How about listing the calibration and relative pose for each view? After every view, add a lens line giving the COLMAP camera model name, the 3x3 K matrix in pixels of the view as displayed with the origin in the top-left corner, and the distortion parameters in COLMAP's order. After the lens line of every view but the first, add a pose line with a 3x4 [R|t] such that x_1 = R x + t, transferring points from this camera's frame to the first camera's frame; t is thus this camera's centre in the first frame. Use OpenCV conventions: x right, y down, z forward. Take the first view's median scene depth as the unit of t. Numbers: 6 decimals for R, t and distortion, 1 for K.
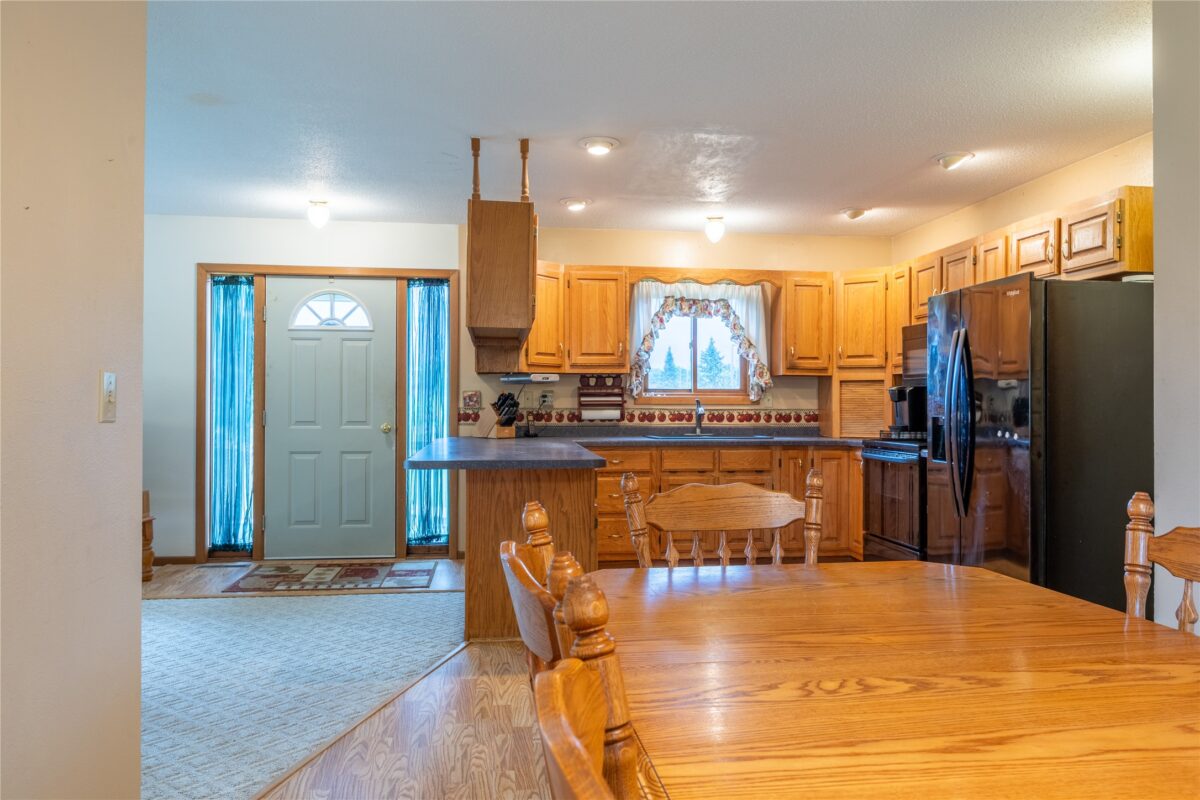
lens RADIAL K [[842.9, 0, 600.0], [0, 842.9, 400.0], [0, 0, 1]] dist [-0.017283, 0.002491]
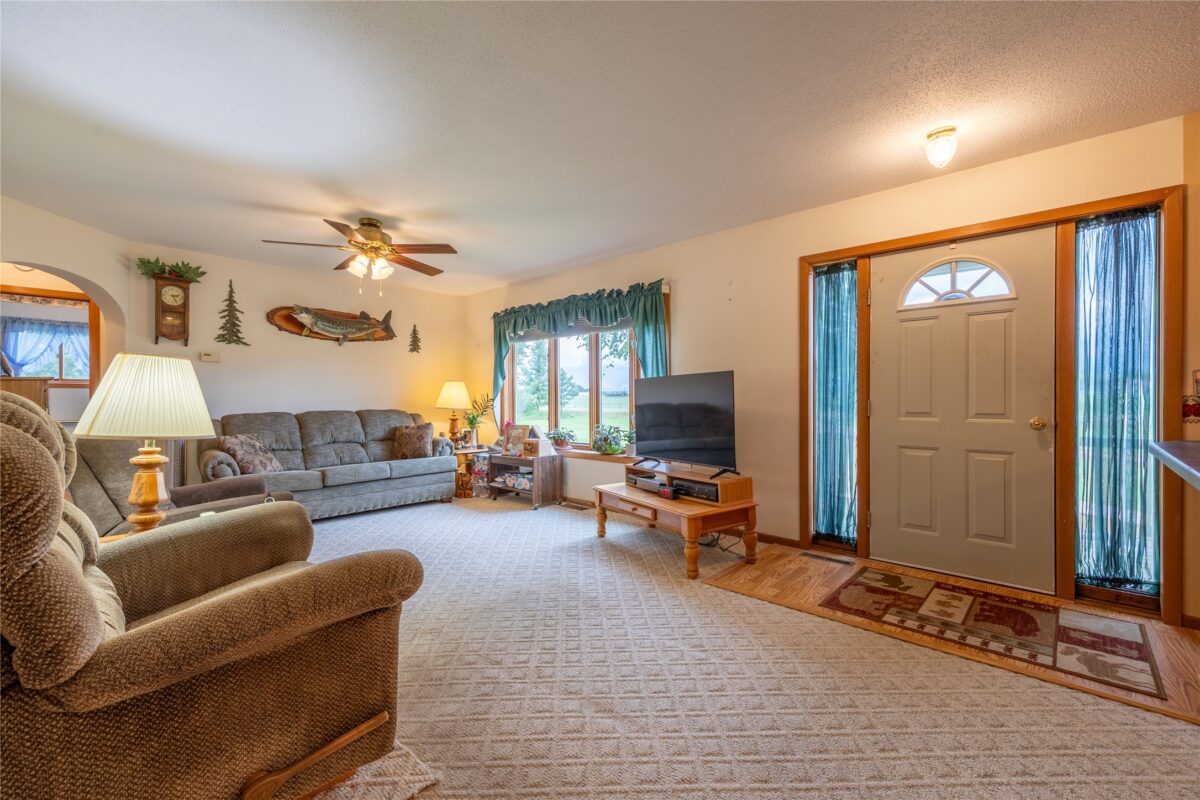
lens RADIAL K [[502.3, 0, 605.9], [0, 502.3, 400.3], [0, 0, 1]] dist [0.008313, -0.000202]
pose [[0.649138, -0.000522, -0.760671, -0.160899], [0.007906, 0.999950, 0.006061, 0.006849], [0.760630, -0.009948, 0.649110, 0.407150]]
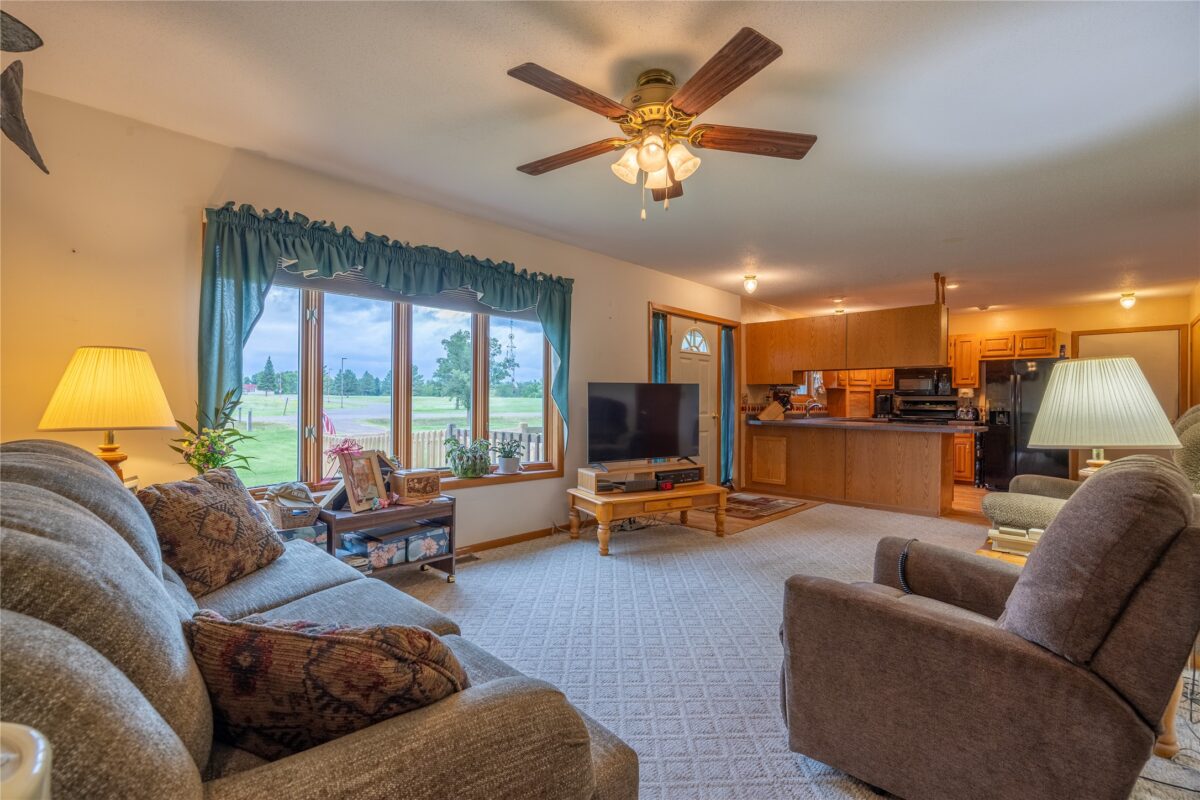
lens RADIAL K [[528.6, 0, 604.6], [0, 528.6, 399.9], [0, 0, 1]] dist [-0.017421, 0.001528]
pose [[0.783013, 0.006278, 0.621974, -1.059469], [-0.009156, 0.999957, 0.001433, 0.002829], [-0.621938, -0.006817, 0.783037, 0.337600]]
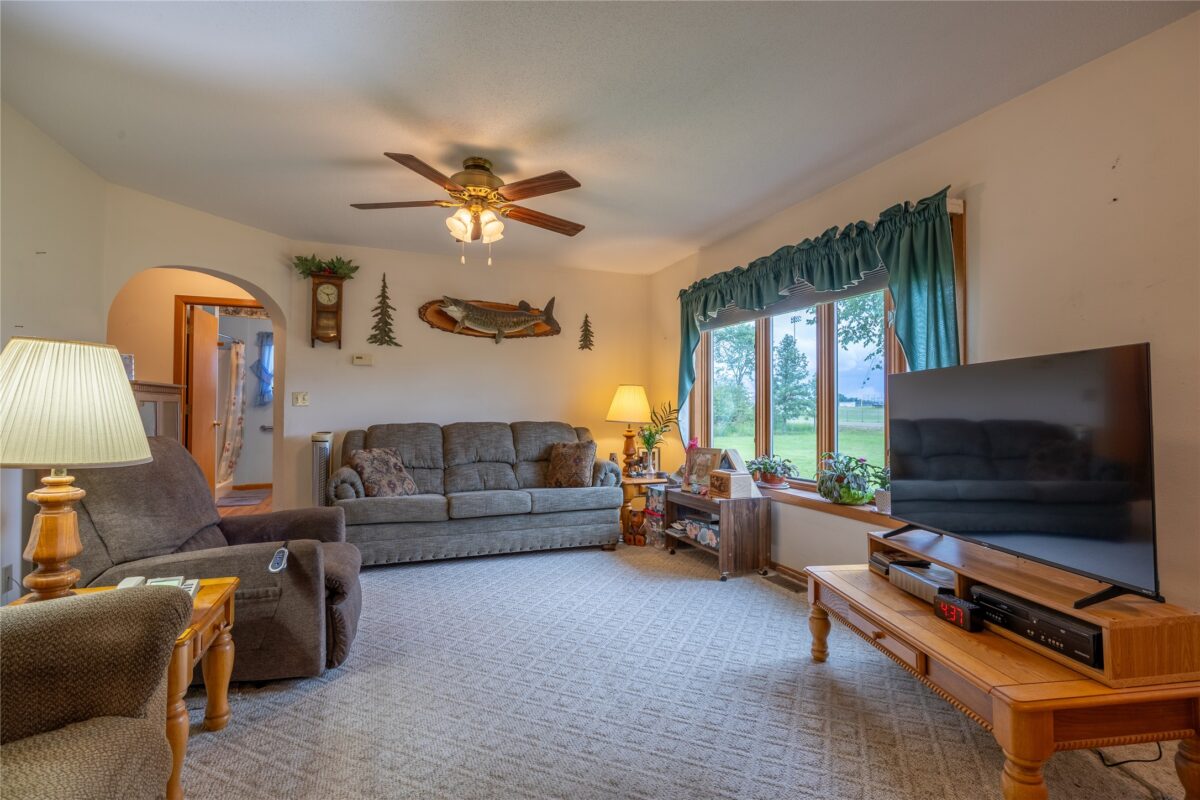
lens RADIAL K [[564.0, 0, 604.2], [0, 564.0, 399.5], [0, 0, 1]] dist [-0.013164, 0.000557]
pose [[0.253116, -0.015782, -0.967307, -0.310679], [0.000187, 0.999868, -0.016264, 0.007111], [0.967436, 0.003936, 0.253085, 0.576004]]
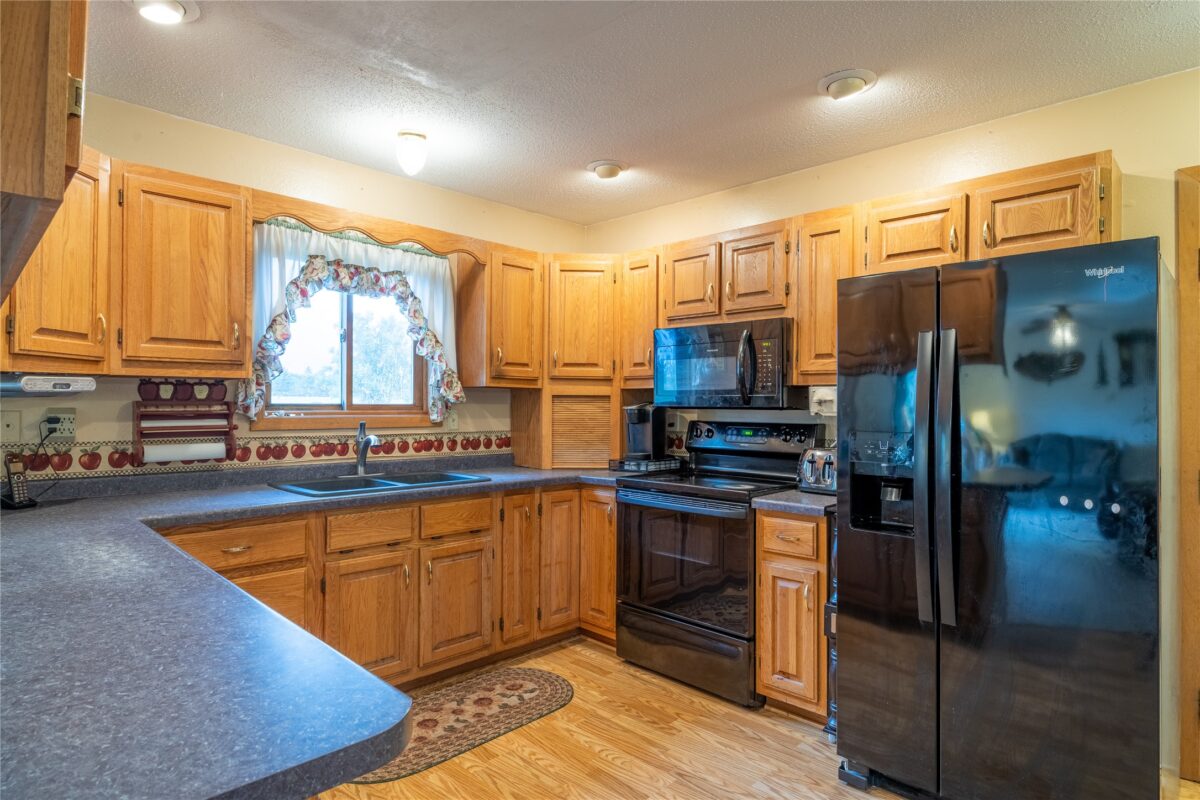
lens RADIAL K [[656.9, 0, 606.8], [0, 656.9, 399.7], [0, 0, 1]] dist [-0.002603, -0.001200]
pose [[0.784289, 0.006677, 0.620360, -0.050289], [-0.007247, 0.999972, -0.001602, -0.018520], [-0.620354, -0.003239, 0.784316, 0.501999]]
